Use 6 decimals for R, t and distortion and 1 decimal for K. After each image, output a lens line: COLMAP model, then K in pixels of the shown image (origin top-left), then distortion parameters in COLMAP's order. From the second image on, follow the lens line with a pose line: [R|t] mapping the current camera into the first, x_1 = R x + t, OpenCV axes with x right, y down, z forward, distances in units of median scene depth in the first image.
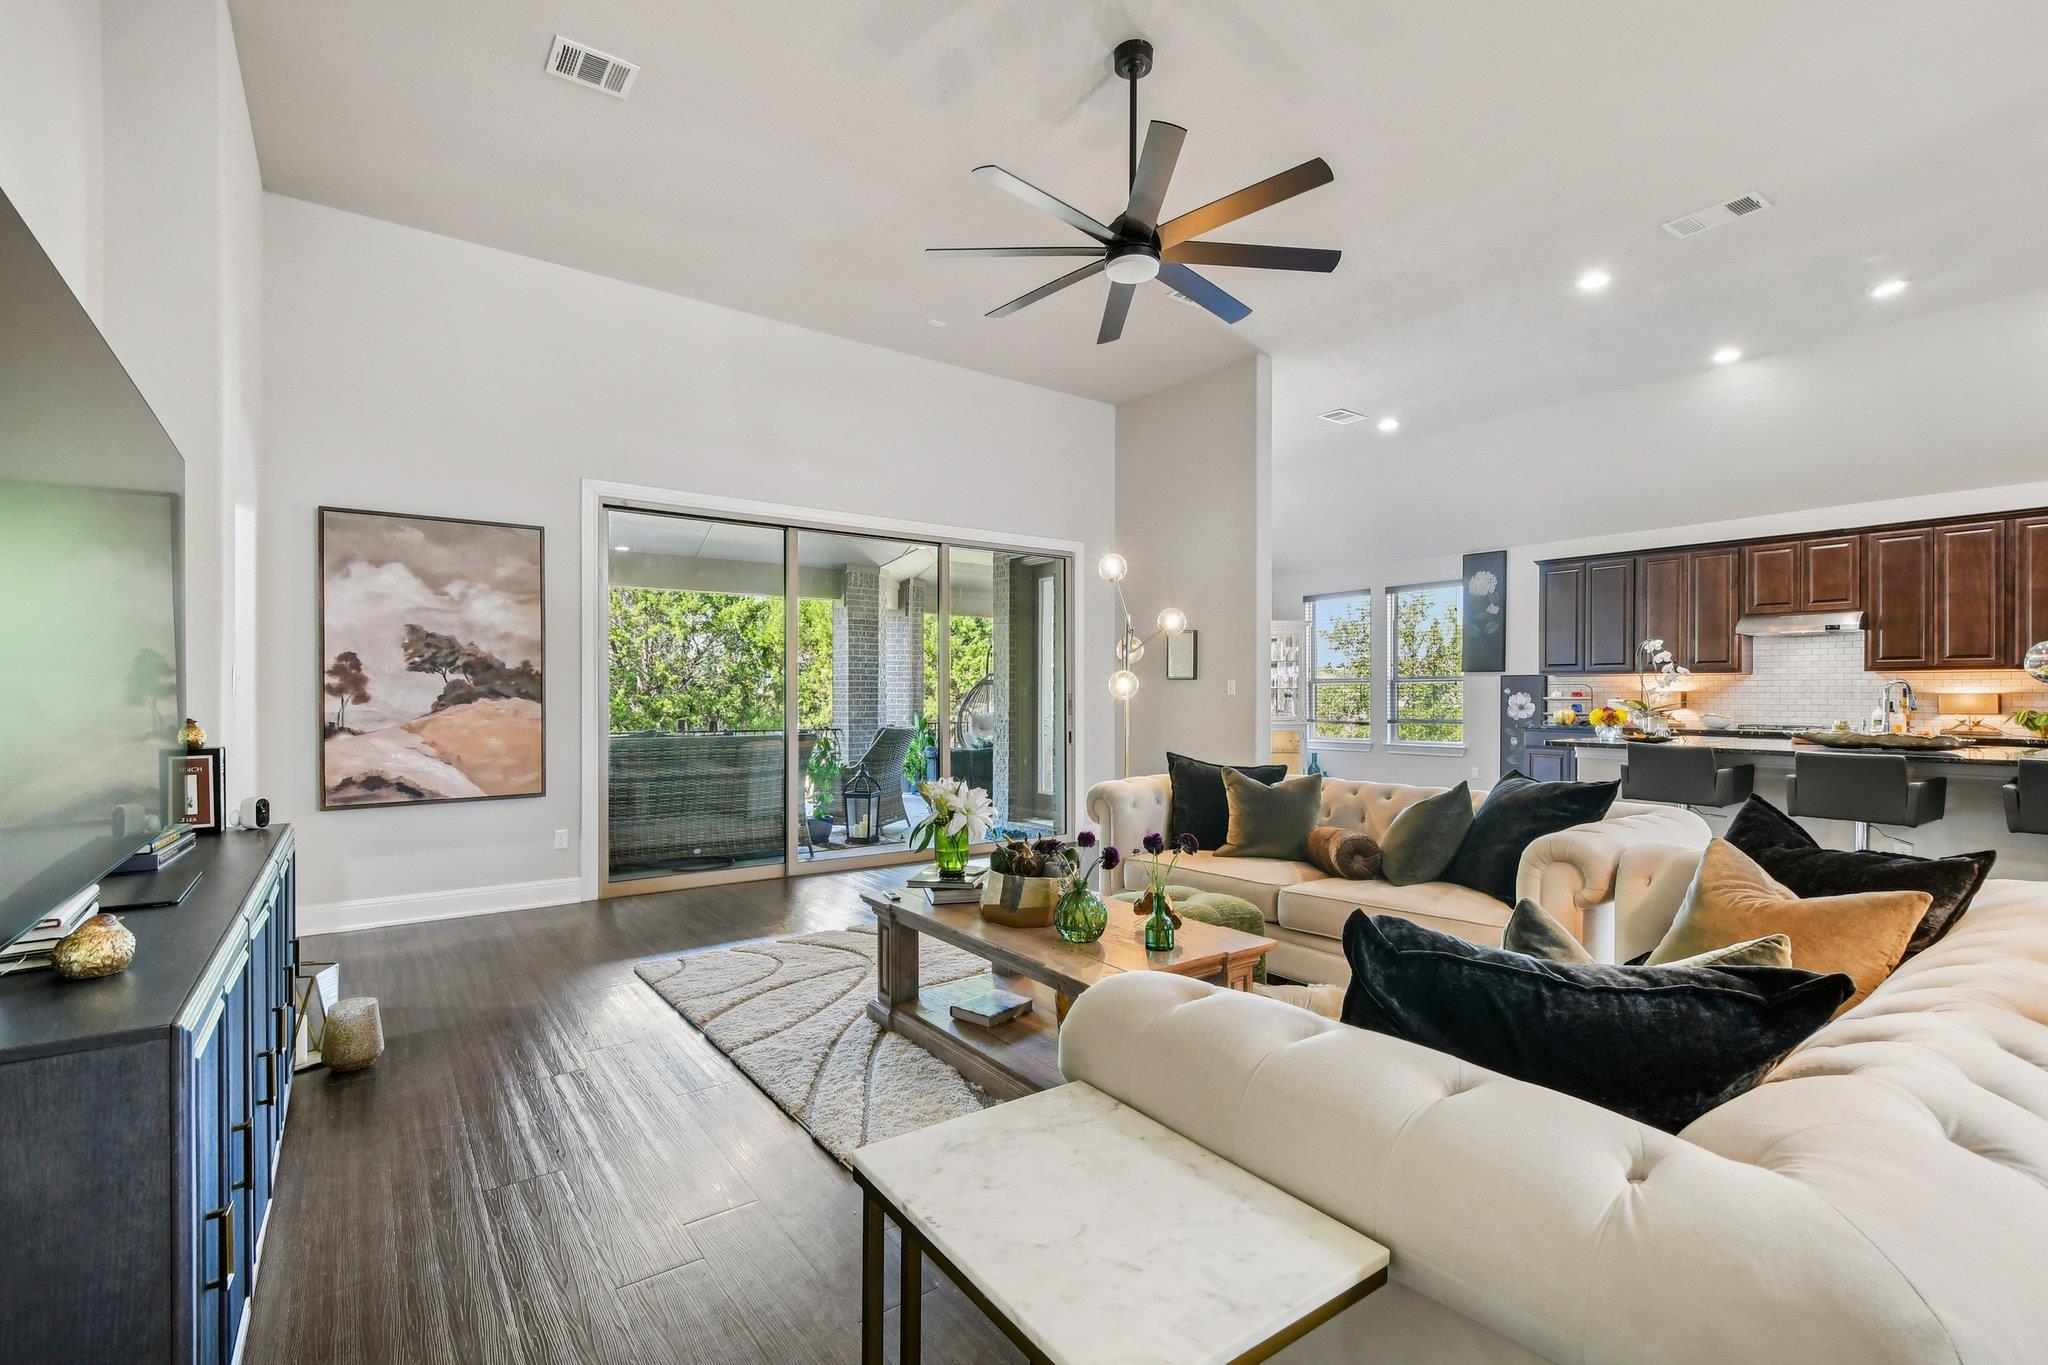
lens RADIAL K [[905.3, 0, 1019.6], [0, 905.3, 703.2], [0, 0, 1]] dist [-0.001203, -0.000202]
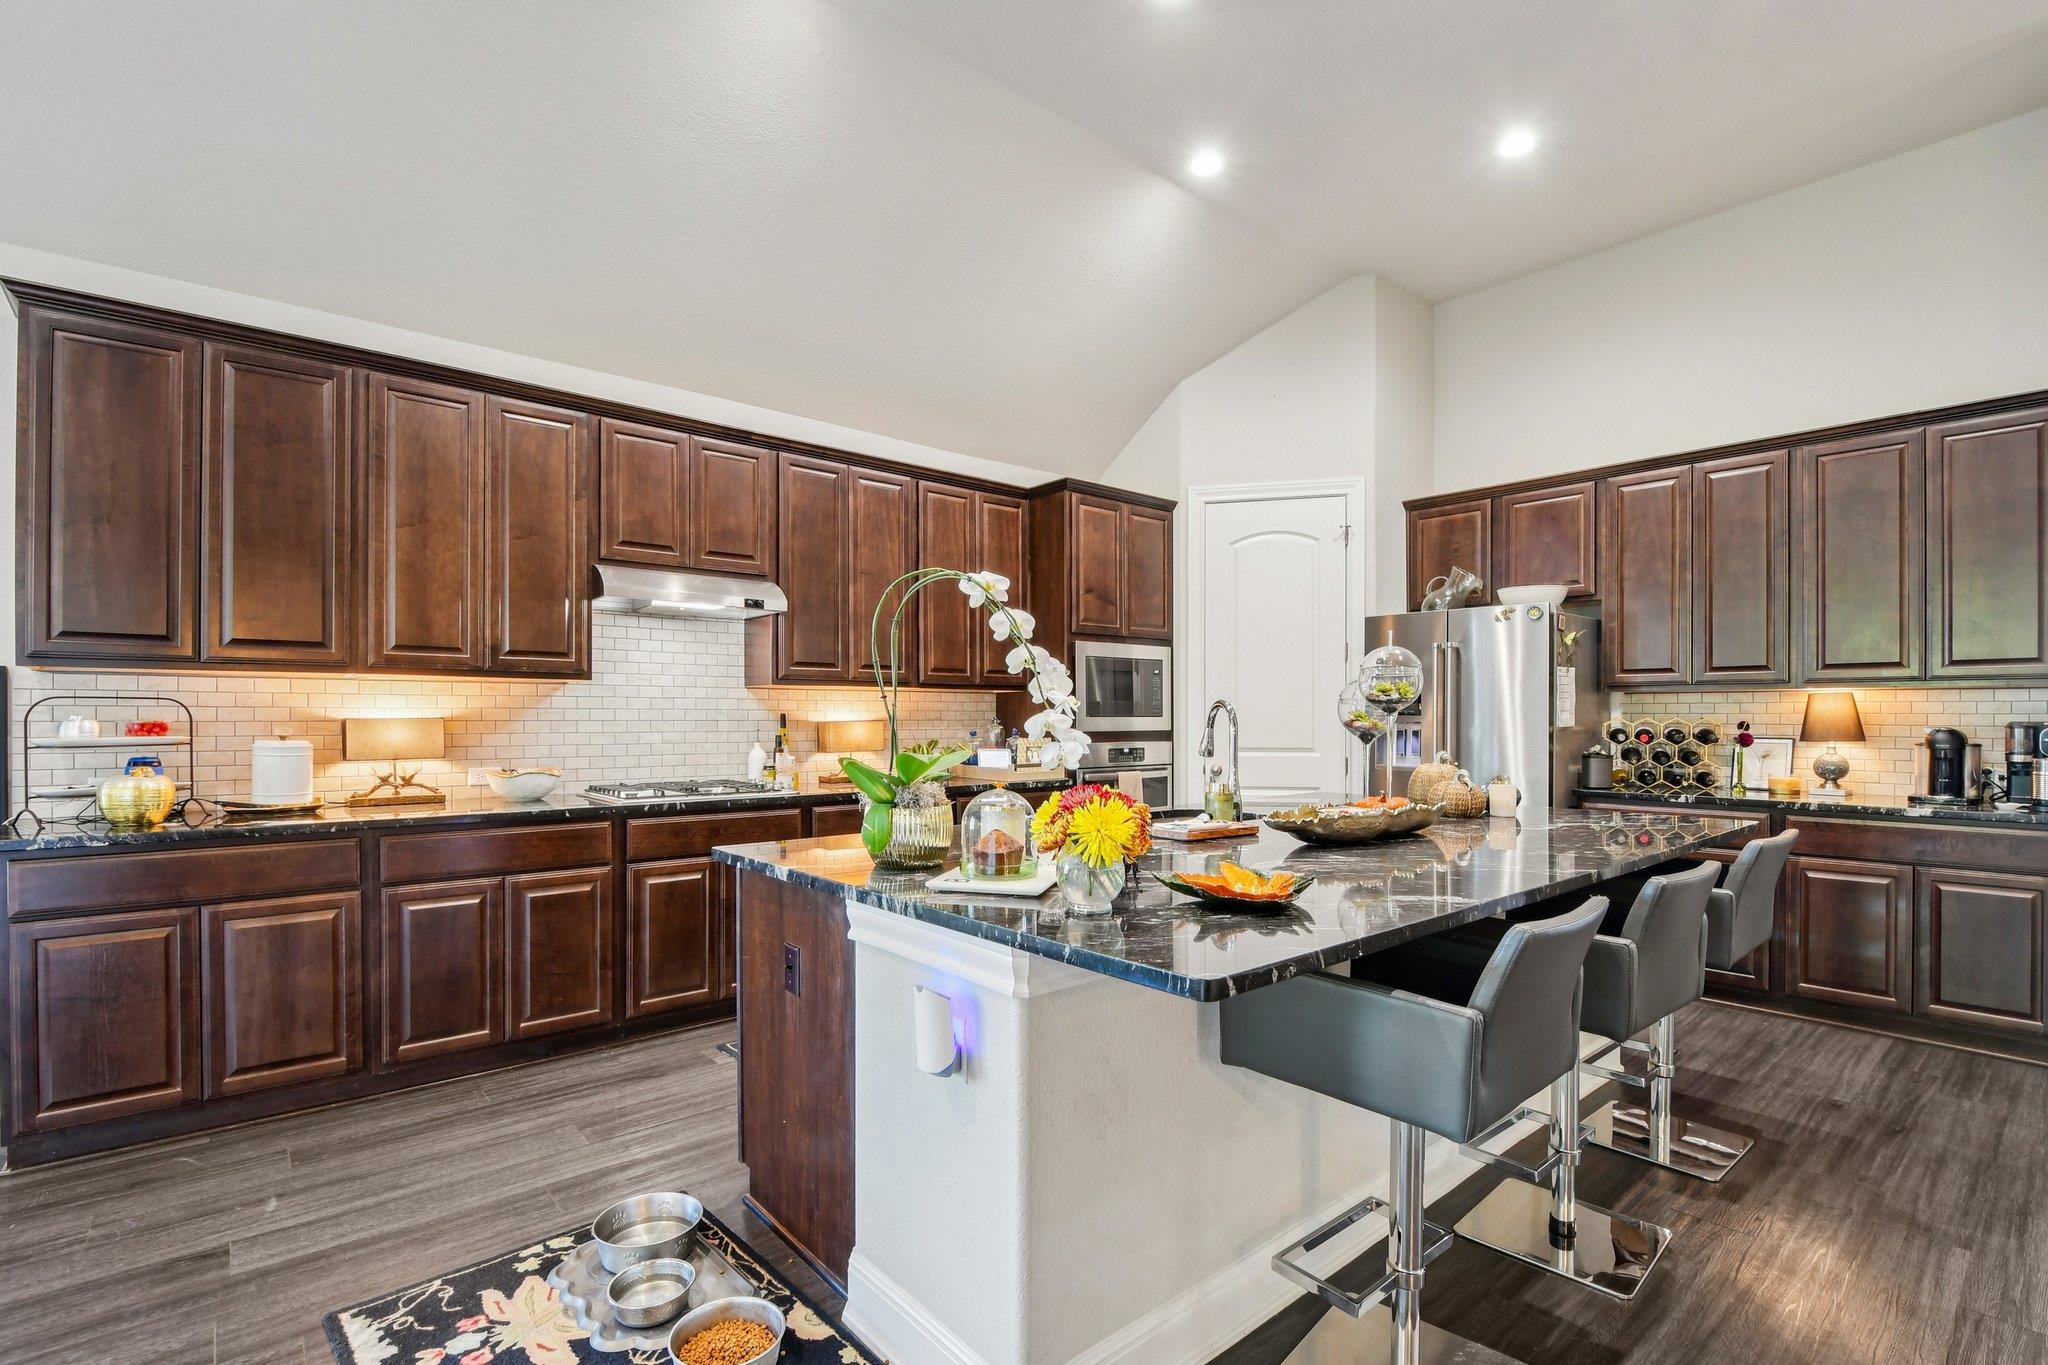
lens RADIAL K [[952.6, 0, 1024.7], [0, 952.6, 711.2], [0, 0, 1]] dist [0.000097, 0.000009]
pose [[-0.072339, 0.002656, 0.997377, 0.291890], [0.010131, 0.999947, -0.001928, -0.014632], [-0.997329, 0.009965, -0.072362, 0.849484]]
